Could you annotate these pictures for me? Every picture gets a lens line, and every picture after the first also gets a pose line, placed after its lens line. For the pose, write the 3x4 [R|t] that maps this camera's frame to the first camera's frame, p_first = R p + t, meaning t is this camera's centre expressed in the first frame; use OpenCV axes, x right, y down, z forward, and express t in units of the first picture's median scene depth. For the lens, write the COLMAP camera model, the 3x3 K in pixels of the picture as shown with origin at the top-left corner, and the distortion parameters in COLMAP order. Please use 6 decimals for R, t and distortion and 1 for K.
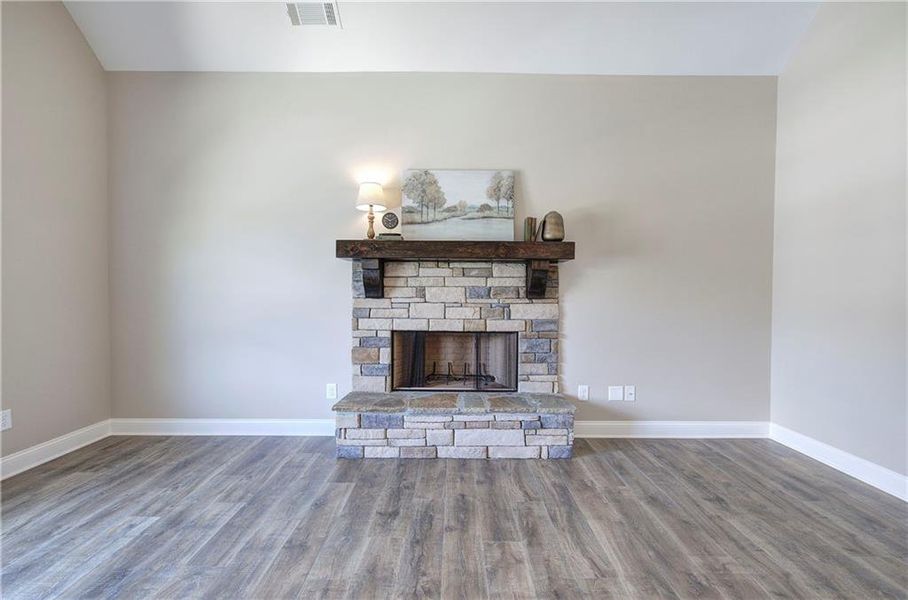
lens RADIAL K [[382.7, 0, 455.7], [0, 382.7, 300.7], [0, 0, 1]] dist [-0.007315, 0.002534]
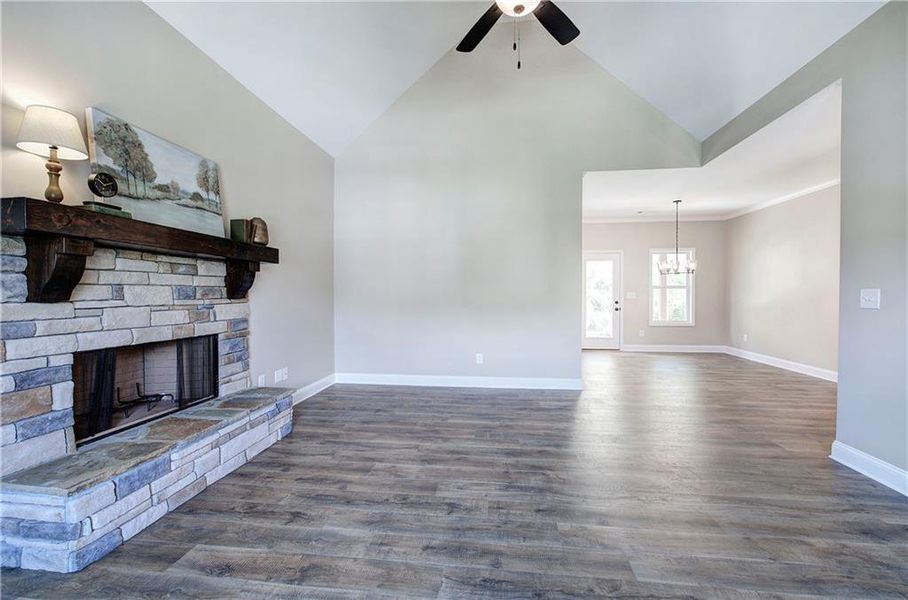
lens RADIAL K [[382.7, 0, 455.2], [0, 382.7, 300.5], [0, 0, 1]] dist [-0.007315, 0.002534]
pose [[0.124308, -0.021547, 0.992010, -0.724665], [0.022047, 0.999577, 0.018949, -0.006886], [-0.991999, 0.019515, 0.124730, 0.301227]]
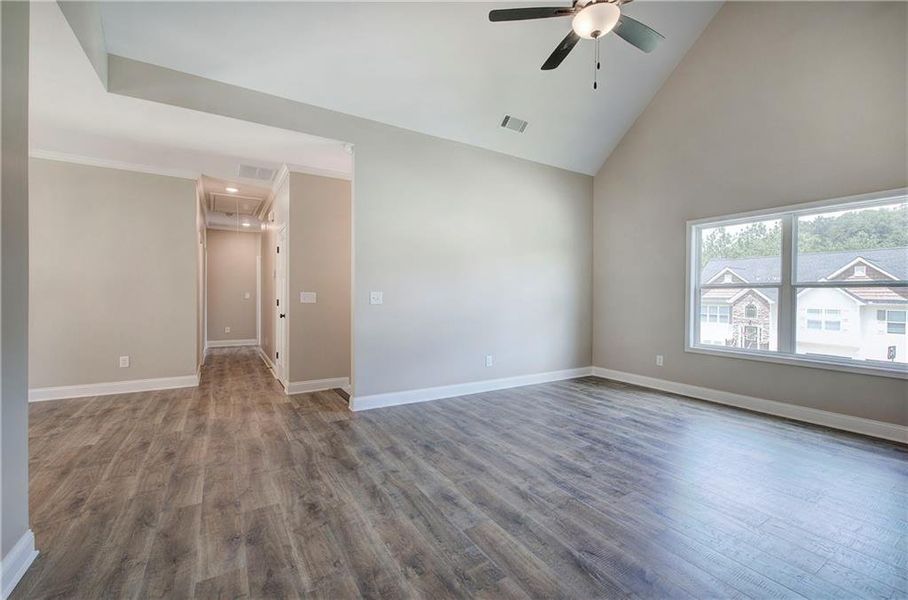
lens RADIAL K [[382.7, 0, 454.6], [0, 382.7, 297.8], [0, 0, 1]] dist [-0.007315, 0.002534]
pose [[-0.853634, -0.006763, -0.520829, 0.620188], [-0.020648, 0.999569, 0.020863, -0.010704], [0.520463, 0.028563, -0.853406, 0.780102]]
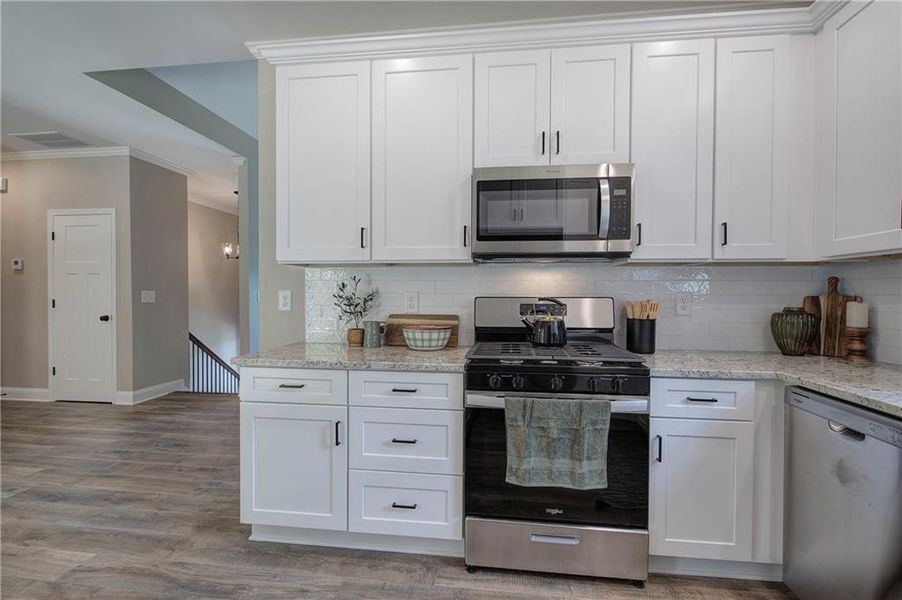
lens RADIAL K [[415.5, 0, 452.4], [0, 415.5, 299.9], [0, 0, 1]] dist [0.001121, -0.002220]
pose [[-0.124219, 0.008068, -0.992222, 1.669581], [-0.024096, 0.999648, 0.011145, 0.000067], [0.991962, 0.025293, -0.123981, 0.475599]]
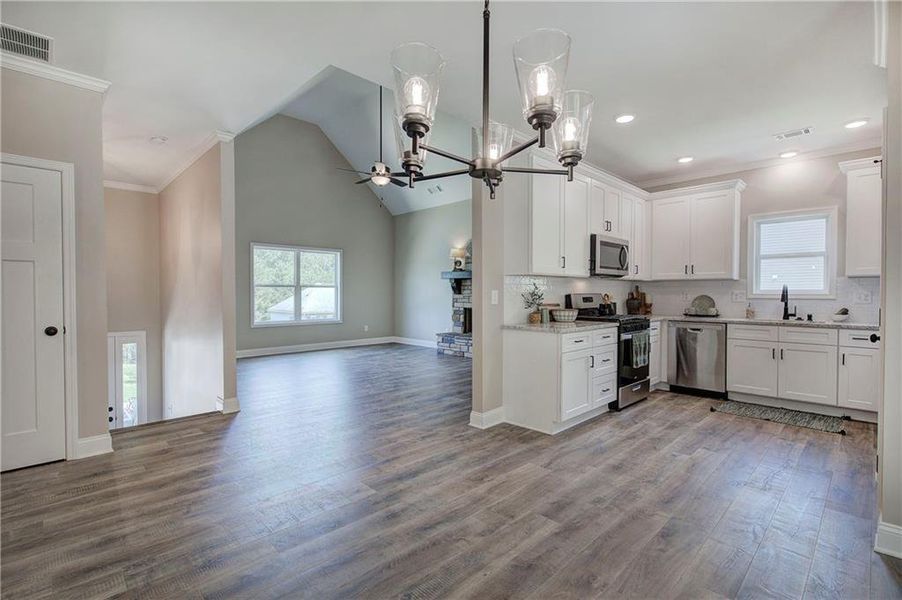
lens RADIAL K [[415.5, 0, 452.7], [0, 415.5, 298.7], [0, 0, 1]] dist [0.001121, -0.002220]
pose [[0.698673, 0.006946, -0.715407, 1.679470], [-0.011403, 0.999934, -0.001428, 0.025869], [0.715350, 0.009156, 0.698706, -0.887635]]
